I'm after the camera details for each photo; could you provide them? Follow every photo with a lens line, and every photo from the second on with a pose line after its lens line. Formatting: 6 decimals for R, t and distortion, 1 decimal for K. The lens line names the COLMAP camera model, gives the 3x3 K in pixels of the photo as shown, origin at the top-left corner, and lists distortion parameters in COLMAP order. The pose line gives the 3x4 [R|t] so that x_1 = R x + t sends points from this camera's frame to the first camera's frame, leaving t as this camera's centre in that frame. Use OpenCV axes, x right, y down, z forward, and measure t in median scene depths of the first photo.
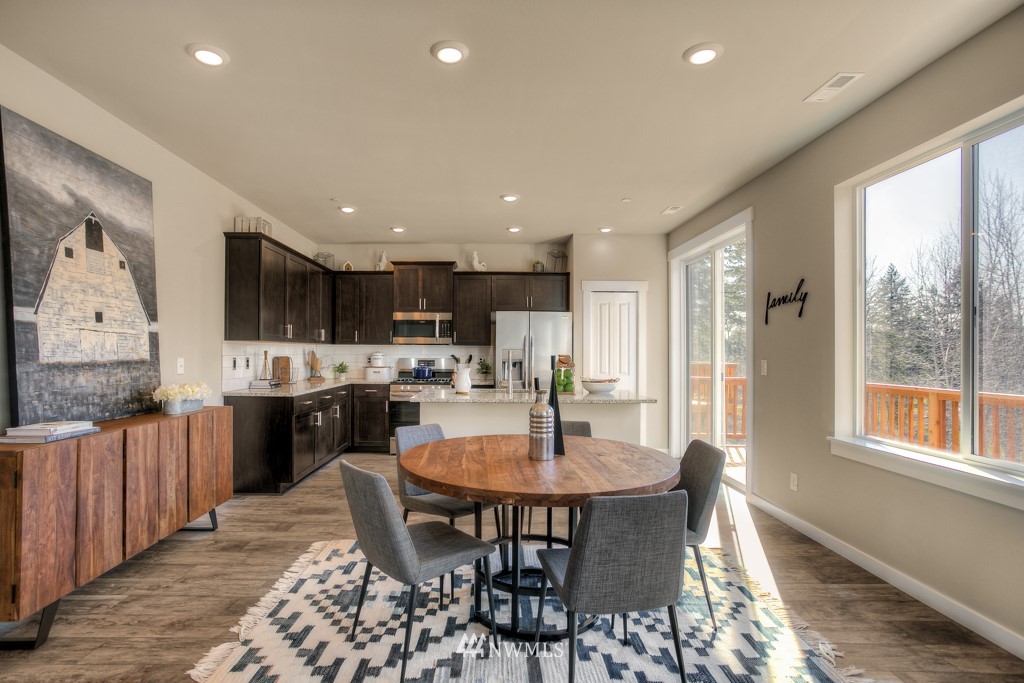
lens RADIAL K [[501.6, 0, 474.2], [0, 501.6, 347.2], [0, 0, 1]] dist [-0.032102, 0.021085]
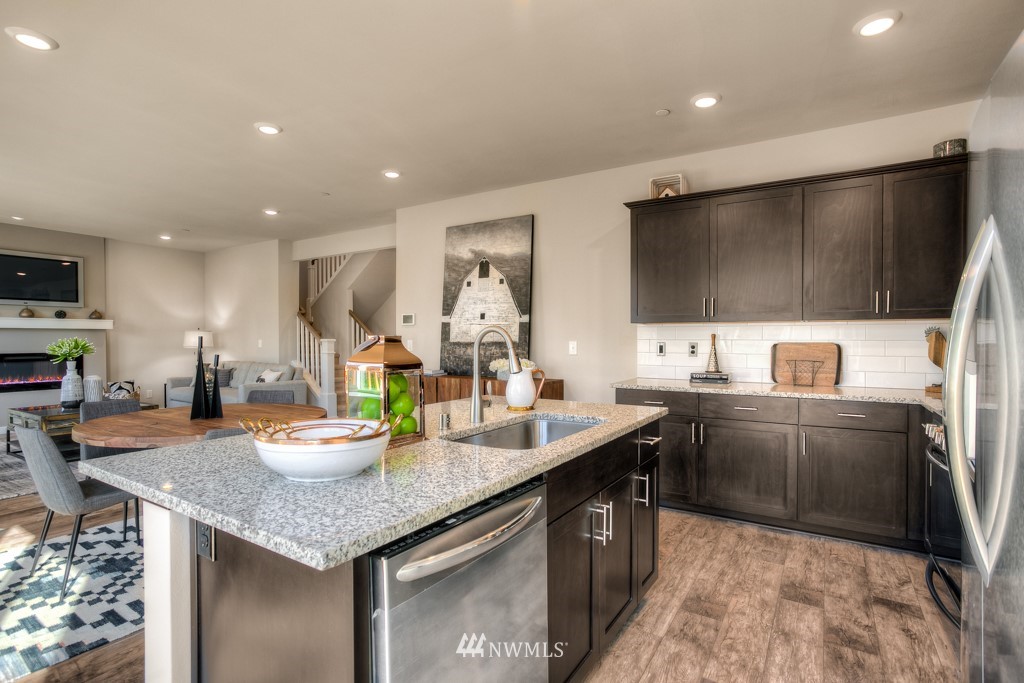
lens RADIAL K [[501.6, 0, 510.0], [0, 501.6, 342.6], [0, 0, 1]] dist [-0.032102, 0.021085]
pose [[-0.512896, 0.004150, -0.858441, 0.646949], [0.005085, 0.999985, 0.001796, 0.026558], [0.858436, -0.003444, -0.512910, 1.826287]]
